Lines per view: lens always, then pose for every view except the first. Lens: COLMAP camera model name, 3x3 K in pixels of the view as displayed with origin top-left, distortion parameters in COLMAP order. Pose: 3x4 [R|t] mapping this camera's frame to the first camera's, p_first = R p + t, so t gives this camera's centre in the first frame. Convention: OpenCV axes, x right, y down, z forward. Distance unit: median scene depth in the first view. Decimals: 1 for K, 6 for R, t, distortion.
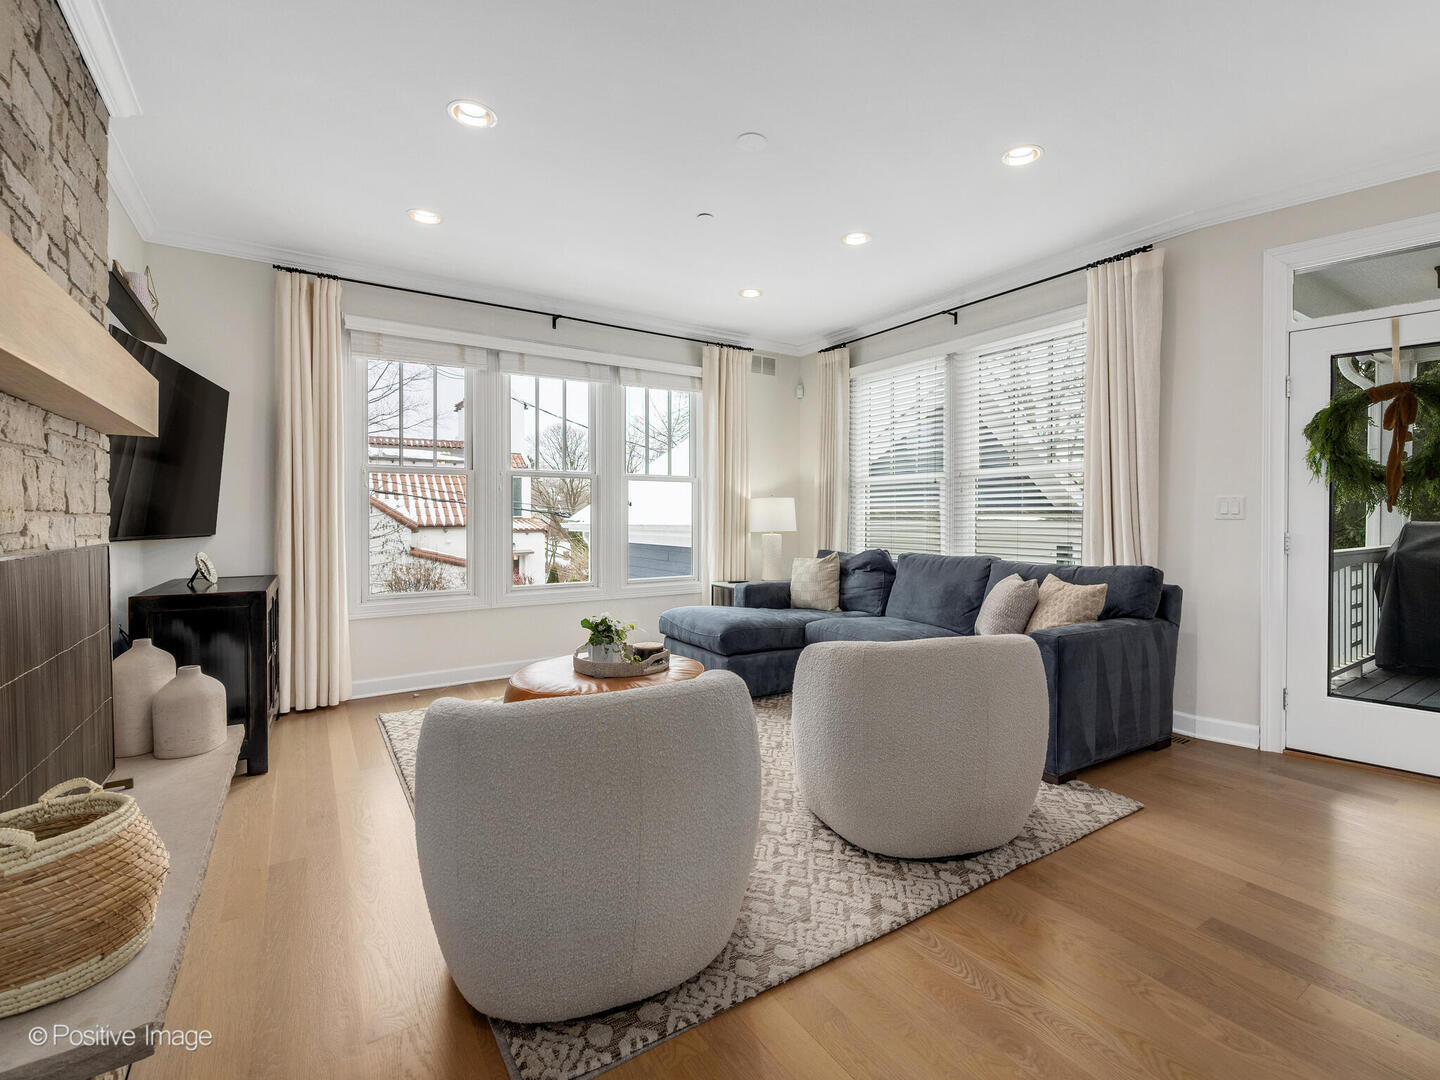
lens RADIAL K [[663.2, 0, 755.1], [0, 663.2, 522.9], [0, 0, 1]] dist [-0.000594, 0.000027]
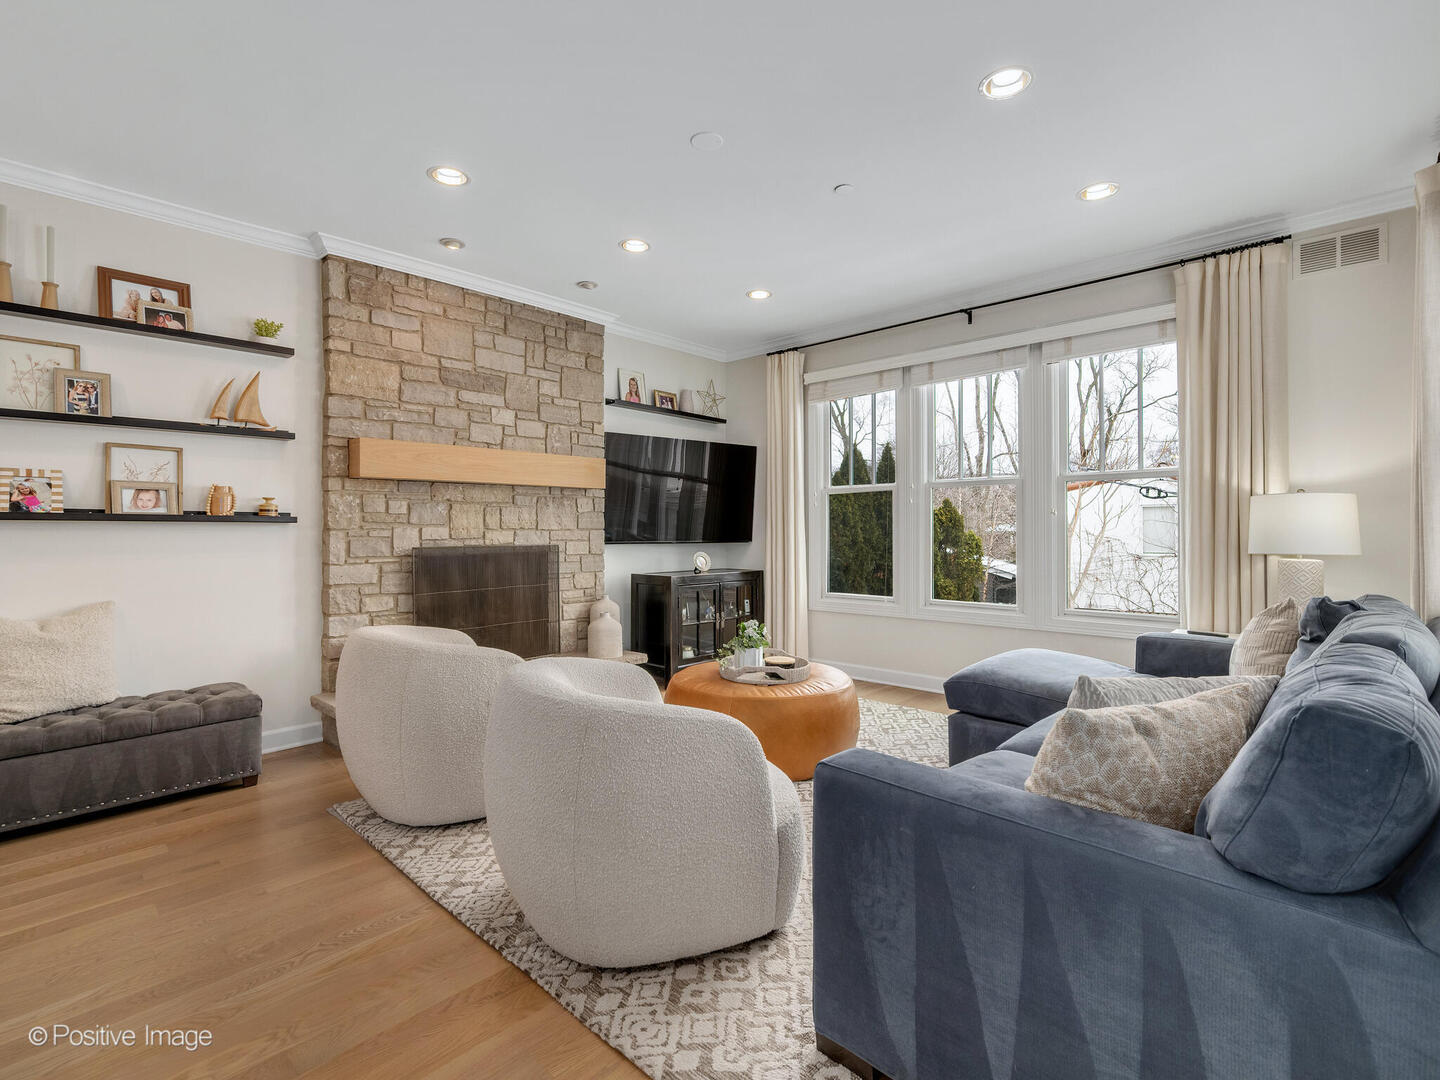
lens RADIAL K [[696.2, 0, 727.7], [0, 696.2, 522.3], [0, 0, 1]] dist [0.002913, 0.000088]
pose [[0.215341, -0.008678, -0.976500, 0.705537], [-0.002853, 0.999951, -0.009516, -0.009947], [0.976535, 0.004835, 0.215305, 0.582545]]
